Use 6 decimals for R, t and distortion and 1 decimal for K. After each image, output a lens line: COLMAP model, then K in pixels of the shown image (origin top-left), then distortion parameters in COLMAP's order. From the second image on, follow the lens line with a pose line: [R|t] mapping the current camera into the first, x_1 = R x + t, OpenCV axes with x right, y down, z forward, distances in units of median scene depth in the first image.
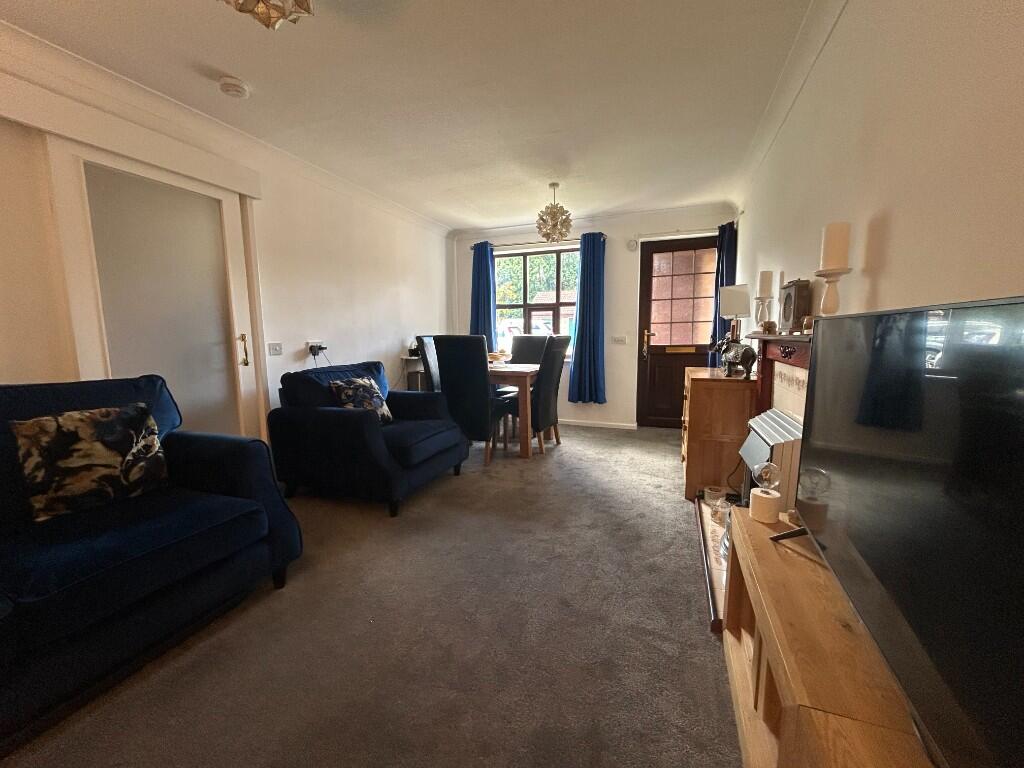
lens RADIAL K [[417.5, 0, 512.0], [0, 417.5, 384.0], [0, 0, 1]] dist [0.001746, -0.000064]
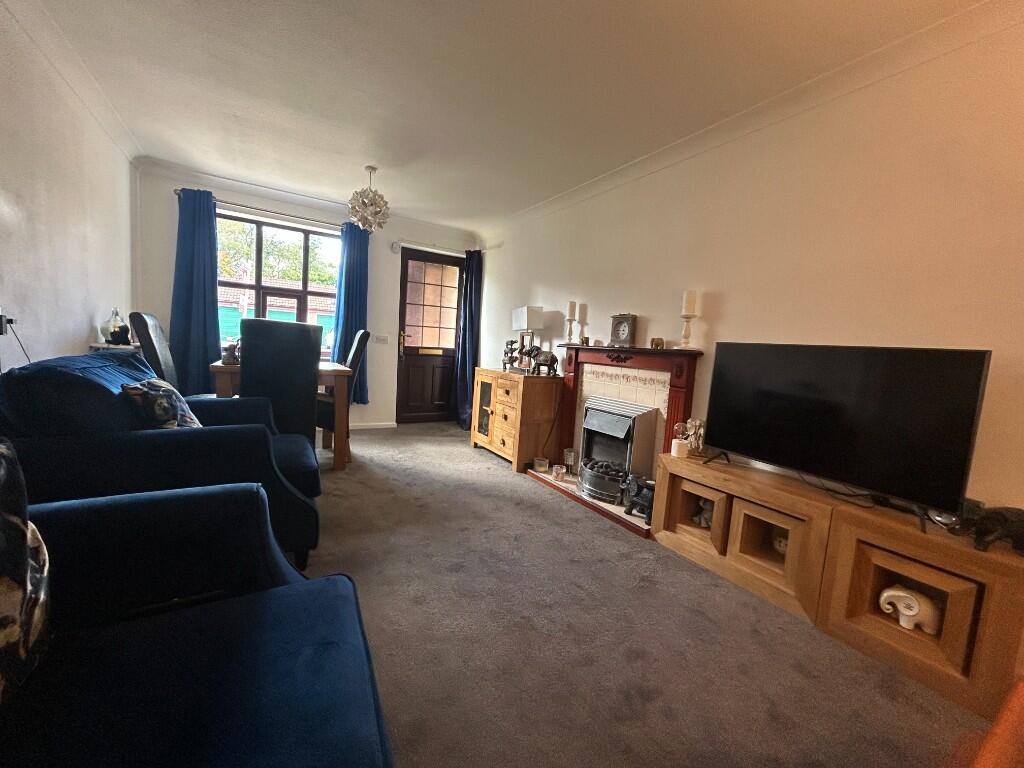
lens RADIAL K [[417.5, 0, 512.0], [0, 417.5, 384.0], [0, 0, 1]] dist [0.001746, -0.000064]
pose [[0.608441, -0.020034, 0.793346, -0.390313], [0.021106, 0.999736, 0.009059, -0.000872], [-0.793319, 0.011232, 0.608703, 0.168126]]
